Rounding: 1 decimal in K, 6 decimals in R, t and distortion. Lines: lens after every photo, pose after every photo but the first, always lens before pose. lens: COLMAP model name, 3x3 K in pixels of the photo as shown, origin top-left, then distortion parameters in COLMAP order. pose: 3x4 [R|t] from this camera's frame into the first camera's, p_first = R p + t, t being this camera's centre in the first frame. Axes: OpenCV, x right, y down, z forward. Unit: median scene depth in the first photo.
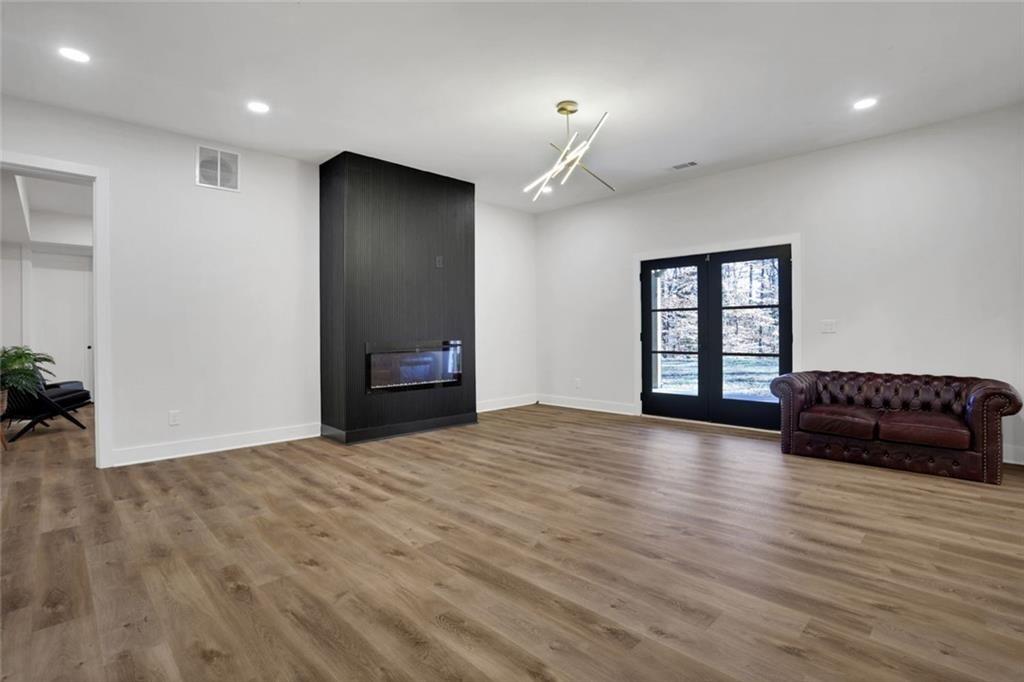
lens RADIAL K [[498.0, 0, 510.2], [0, 498.0, 330.9], [0, 0, 1]] dist [-0.074333, 0.030460]
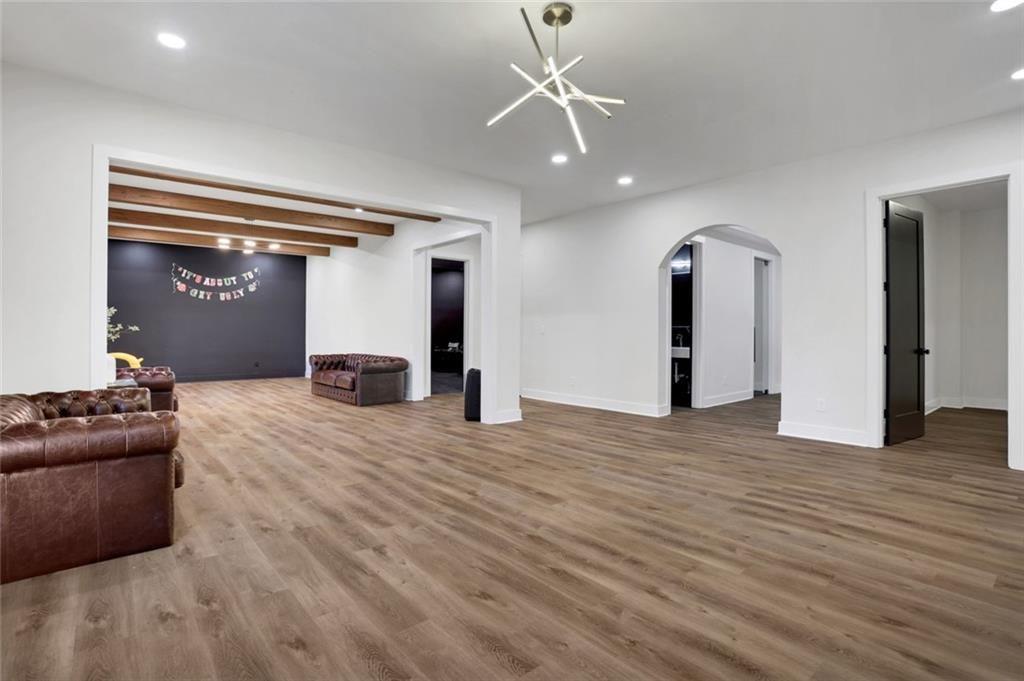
lens RADIAL K [[498.0, 0, 510.2], [0, 498.0, 330.4], [0, 0, 1]] dist [-0.074333, 0.030460]
pose [[-0.996723, 0.004592, 0.080755, 0.165879], [0.004026, 0.999966, -0.007159, 0.007507], [-0.080785, -0.006811, -0.996708, 2.151587]]
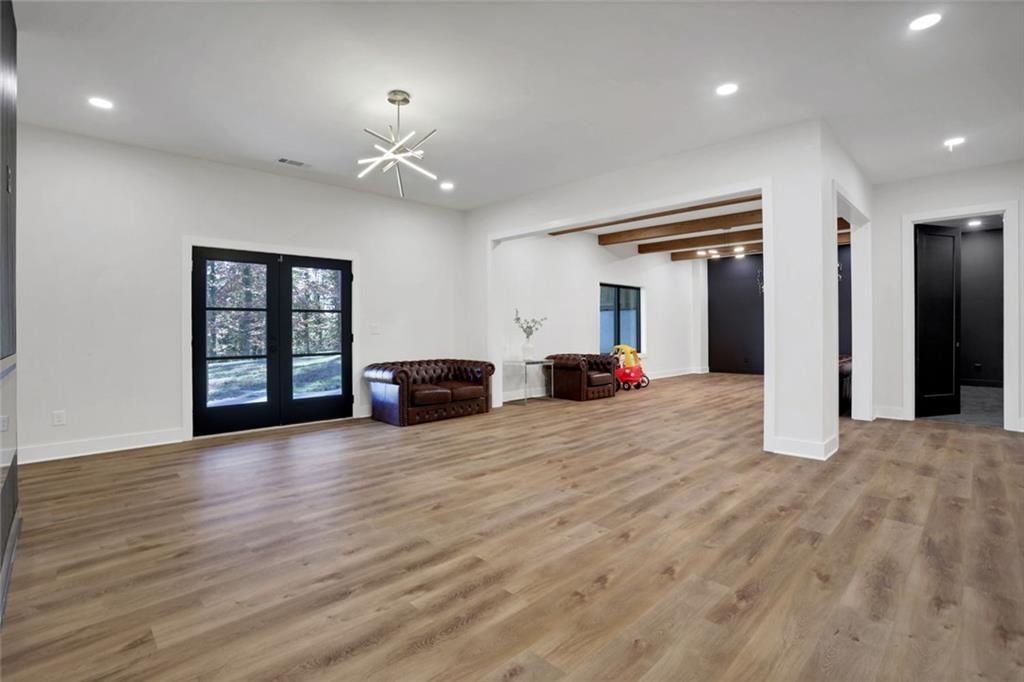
lens RADIAL K [[482.9, 0, 512.0], [0, 482.9, 341.0], [0, 0, 1]] dist [-0.083989, 0.038840]
pose [[-0.008537, -0.015913, 0.999837, -1.008891], [0.004005, 0.999865, 0.015947, 0.004945], [-0.999956, 0.004141, -0.008472, 0.998856]]
